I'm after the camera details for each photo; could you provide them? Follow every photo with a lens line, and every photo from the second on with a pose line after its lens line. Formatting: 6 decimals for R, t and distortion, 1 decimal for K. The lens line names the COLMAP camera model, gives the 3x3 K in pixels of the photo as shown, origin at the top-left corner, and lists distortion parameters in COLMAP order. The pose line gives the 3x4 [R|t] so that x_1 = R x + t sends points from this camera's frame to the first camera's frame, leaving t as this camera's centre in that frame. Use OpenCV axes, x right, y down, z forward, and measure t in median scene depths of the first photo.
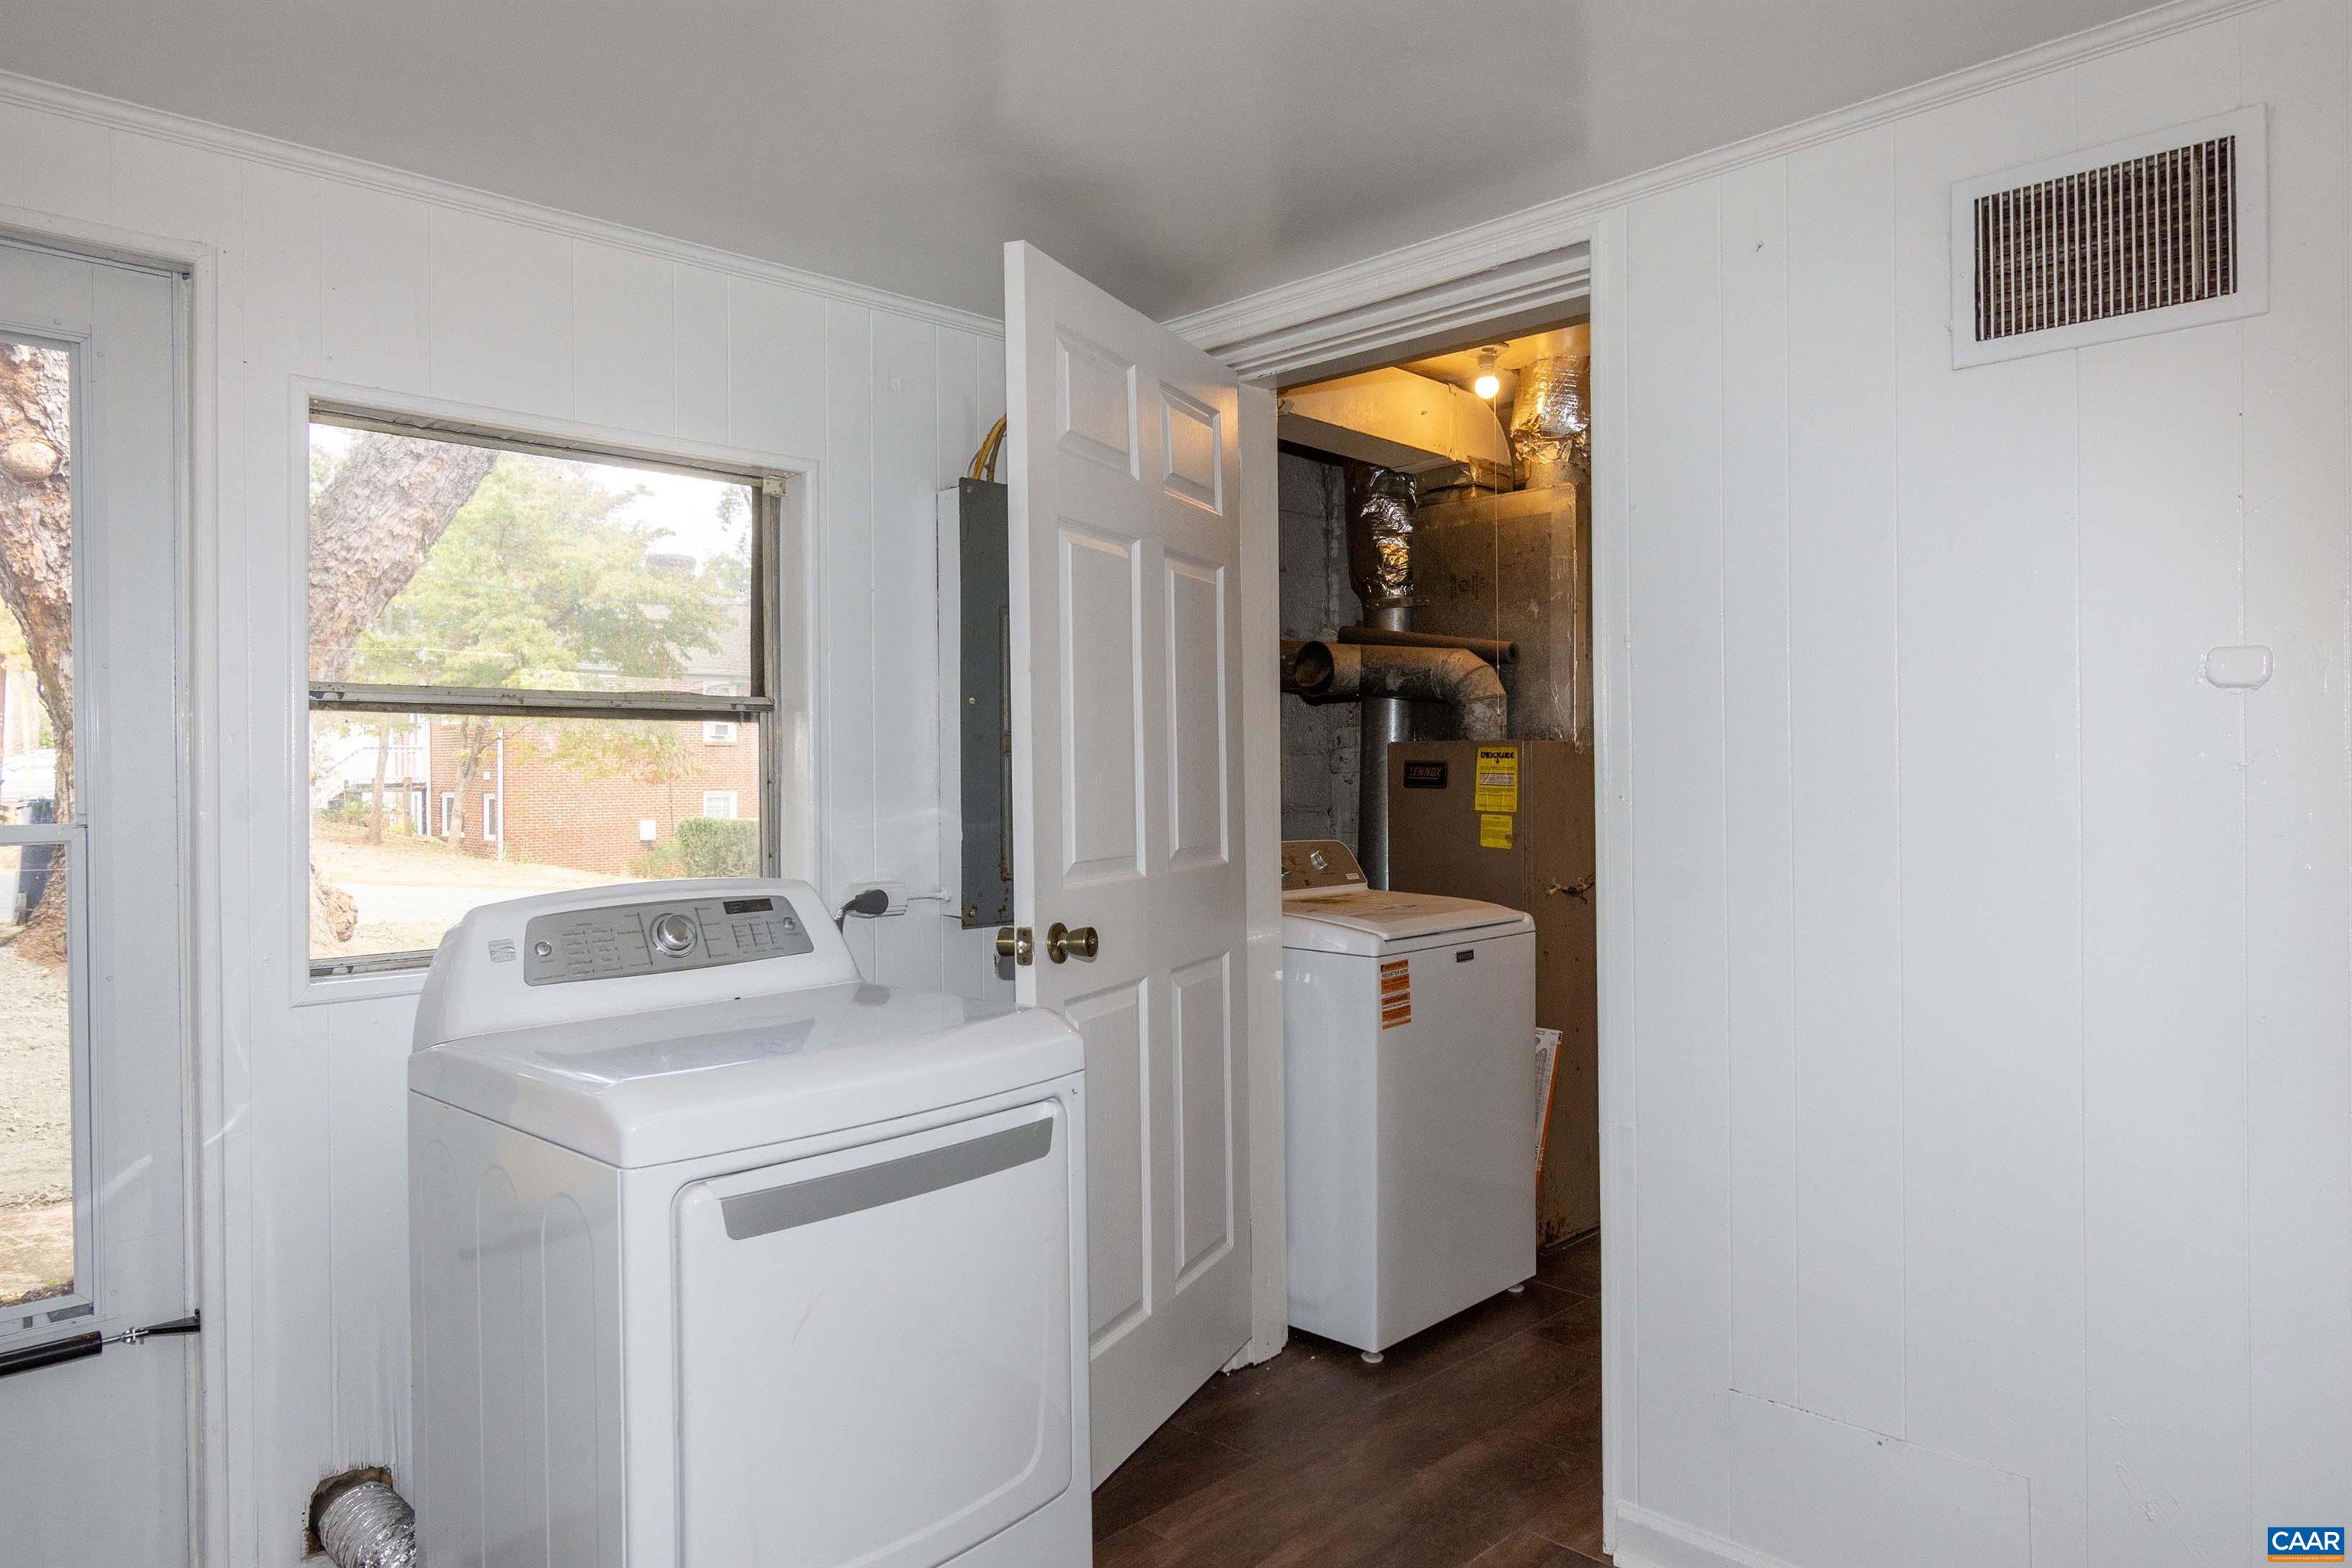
lens RADIAL K [[1497.1, 0, 1172.2], [0, 1497.1, 774.2], [0, 0, 1]] dist [0.001746, -0.001205]
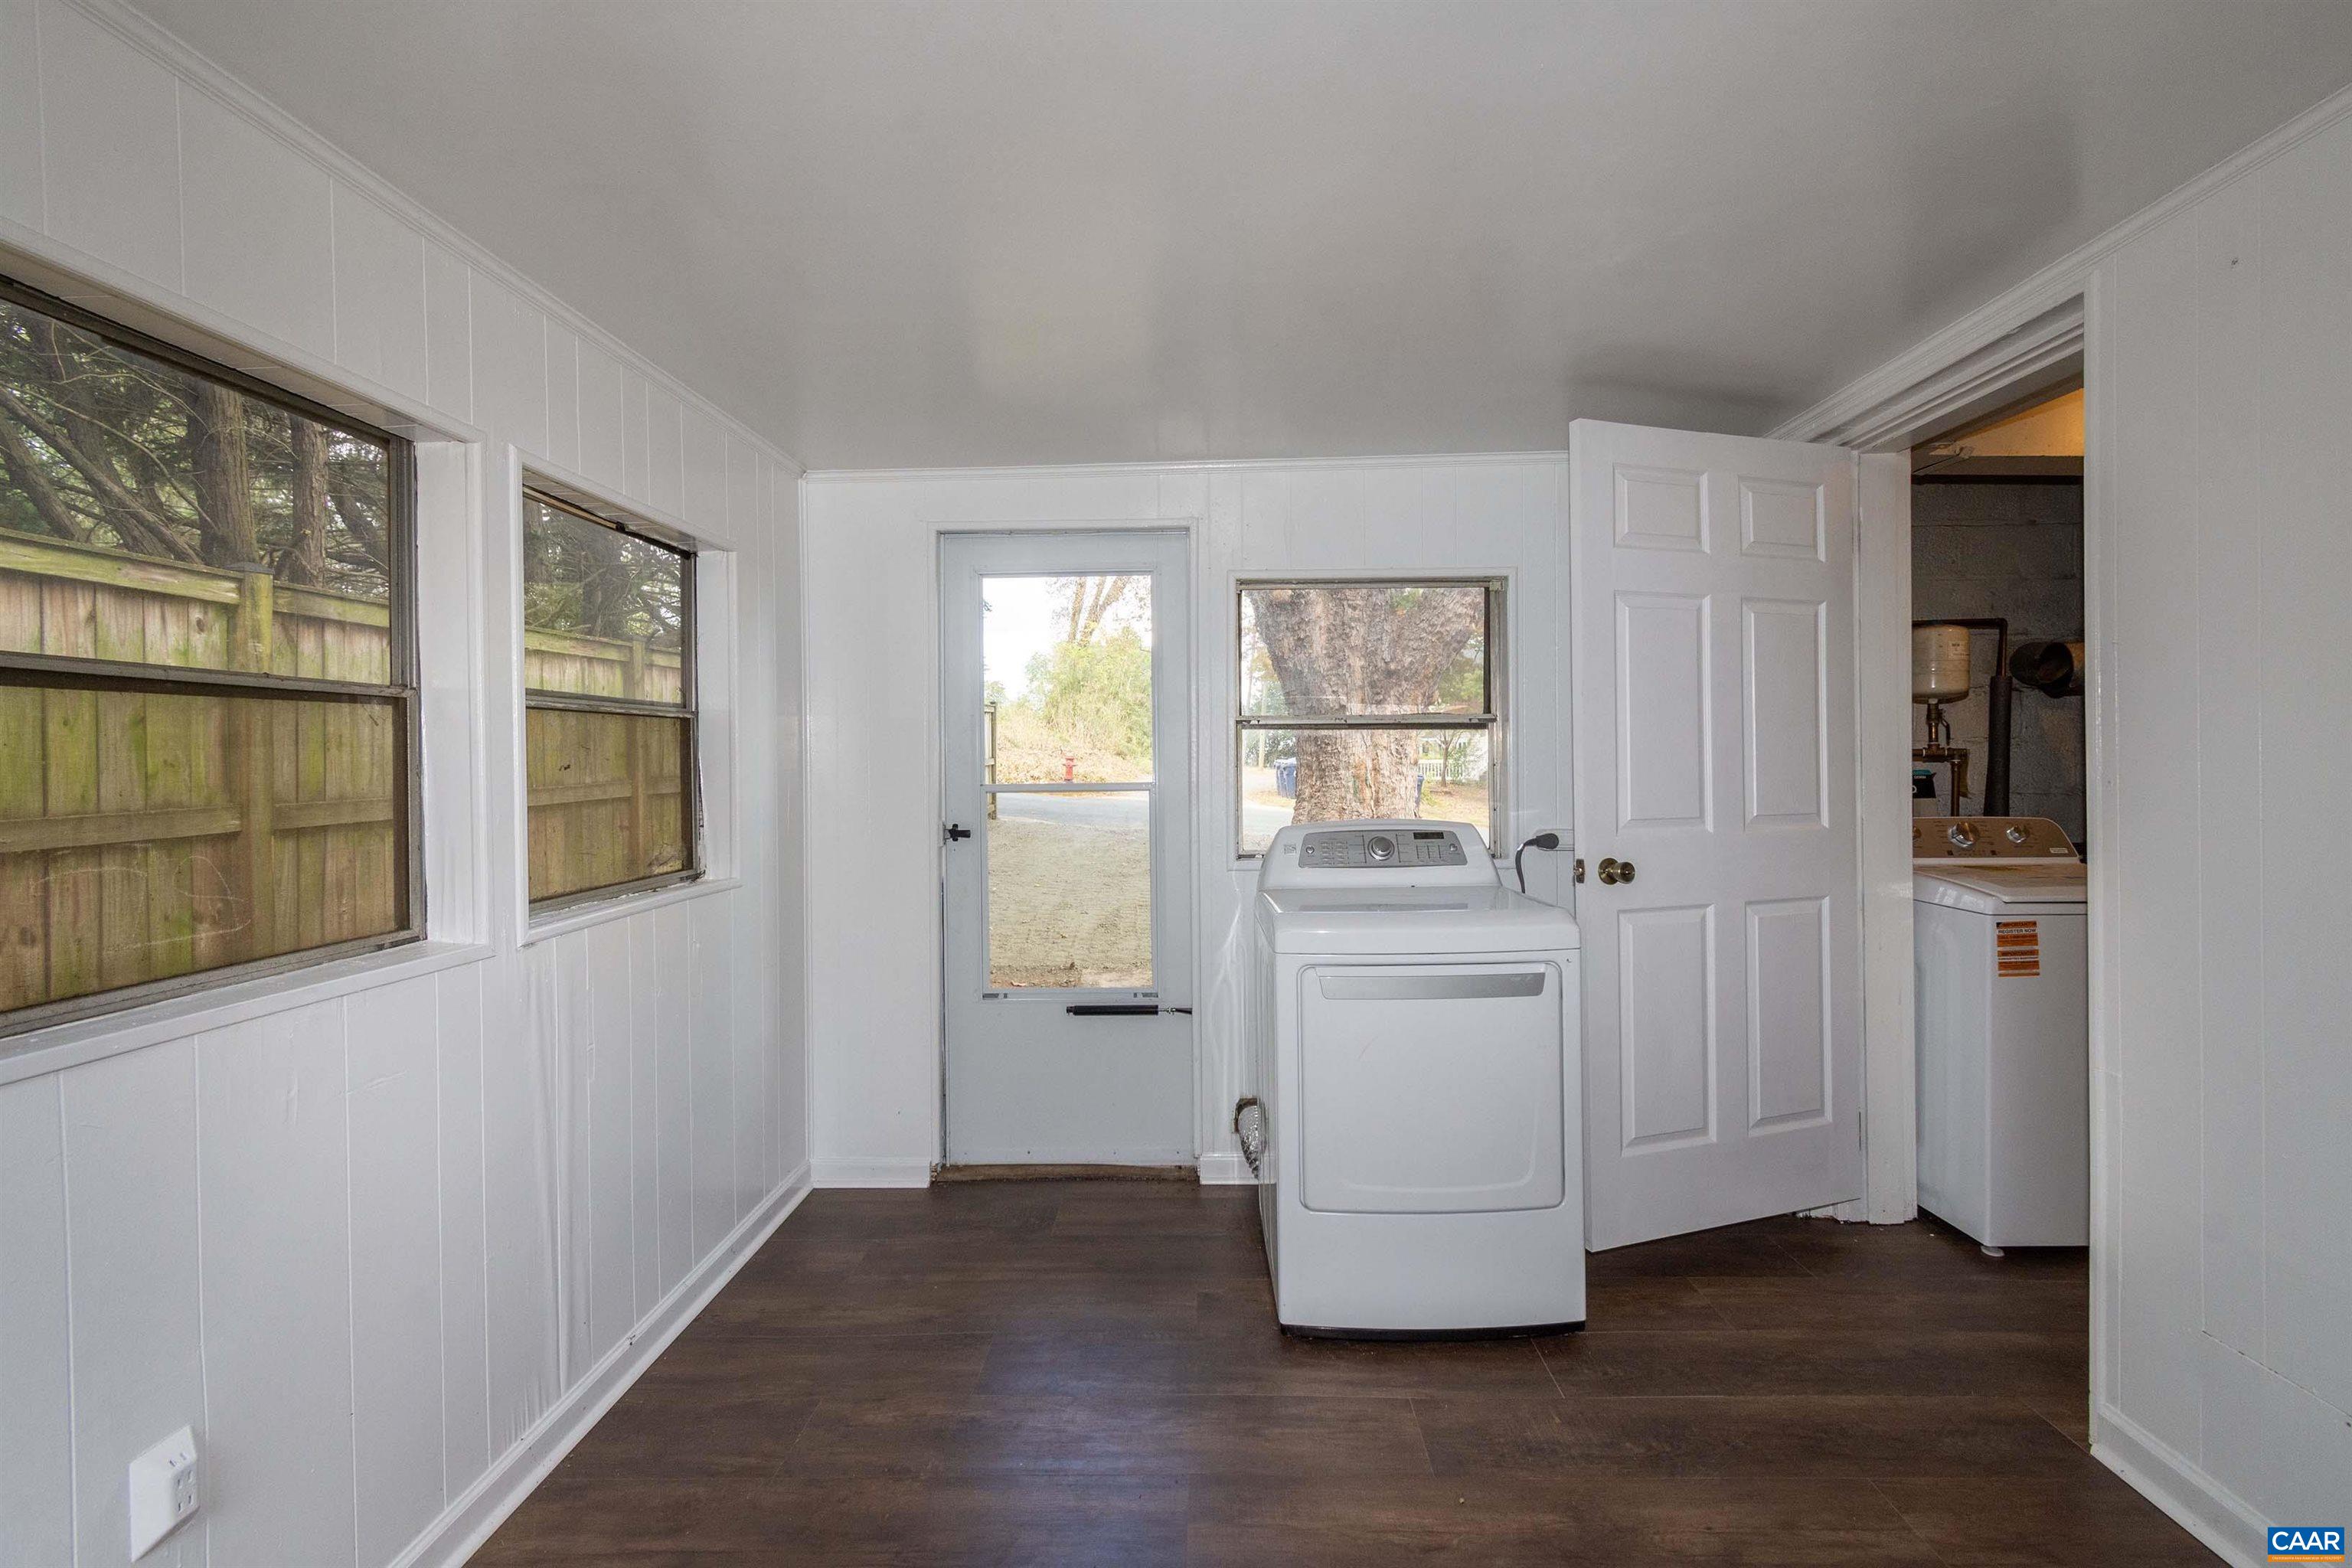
lens RADIAL K [[1041.4, 0, 1178.3], [0, 1041.4, 769.5], [0, 0, 1]] dist [0.003449, -0.000831]
pose [[0.684481, 0.008492, -0.728981, 0.336042], [-0.001090, 0.999943, 0.010625, -0.001777], [0.729030, -0.006478, 0.684451, -0.042759]]
